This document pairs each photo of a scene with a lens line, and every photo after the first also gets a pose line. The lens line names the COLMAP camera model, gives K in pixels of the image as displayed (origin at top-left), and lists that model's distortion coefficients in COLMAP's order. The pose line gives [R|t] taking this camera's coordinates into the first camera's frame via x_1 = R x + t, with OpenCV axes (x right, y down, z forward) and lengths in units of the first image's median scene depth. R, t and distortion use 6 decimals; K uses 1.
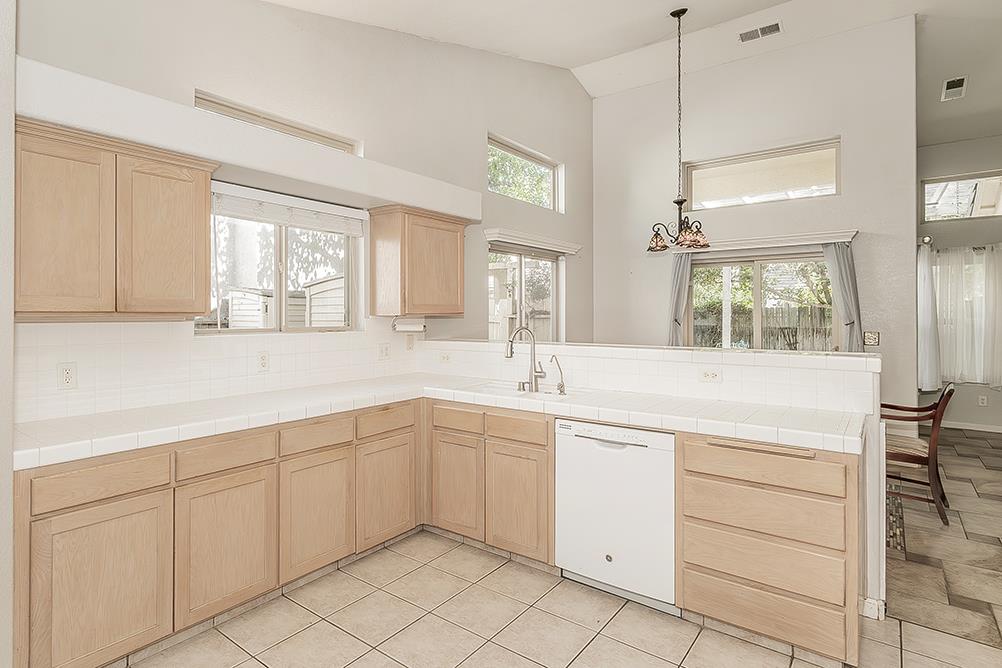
lens RADIAL K [[533.4, 0, 456.0], [0, 533.4, 307.5], [0, 0, 1]] dist [-0.003715, -0.000778]
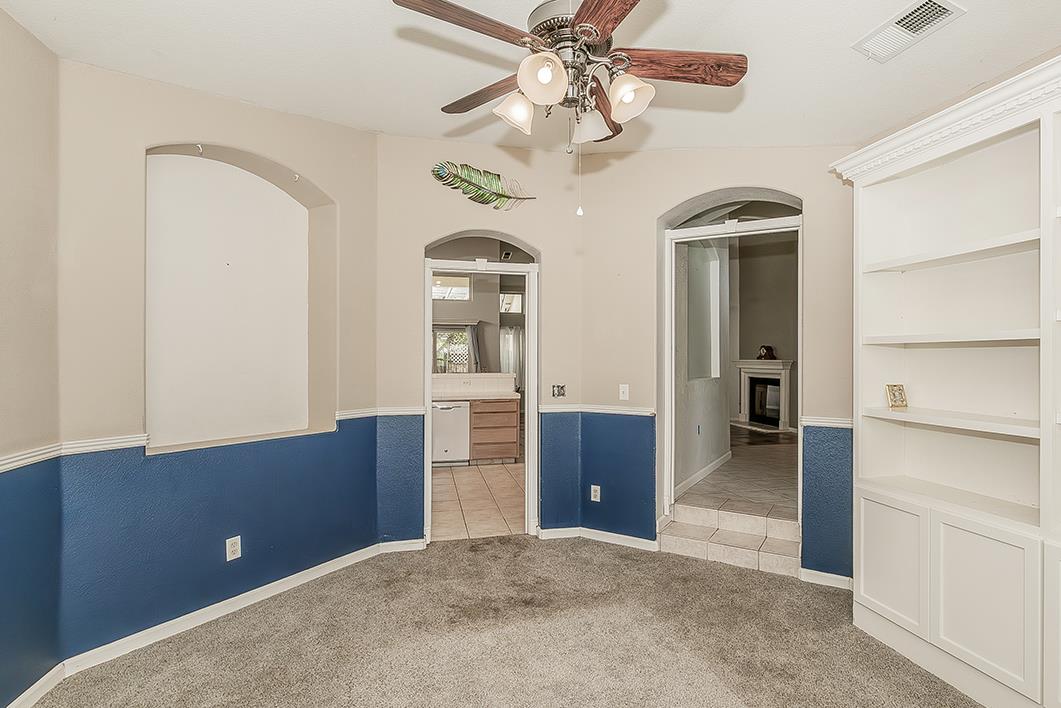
lens RADIAL K [[547.3, 0, 529.3], [0, 547.3, 356.4], [0, 0, 1]] dist [-0.015311, 0.000609]
pose [[0.641485, -0.002953, 0.767130, -0.947321], [-0.004614, 0.999960, 0.007708, -0.018208], [-0.767122, -0.008484, 0.641446, -0.662710]]
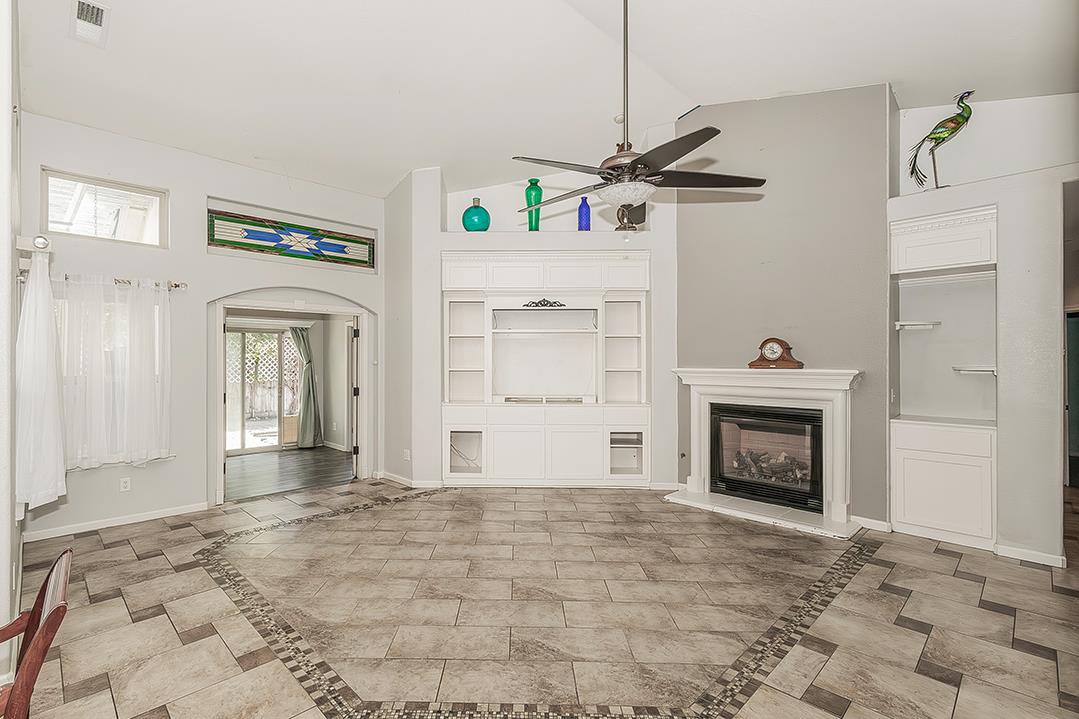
lens RADIAL K [[499.0, 0, 508.8], [0, 499.0, 359.6], [0, 0, 1]] dist [0.008004, -0.000448]
pose [[0.130863, 0.000726, 0.991400, 0.484295], [-0.005353, 0.999986, -0.000025, -0.004998], [-0.991386, -0.005304, 0.130865, 0.499030]]
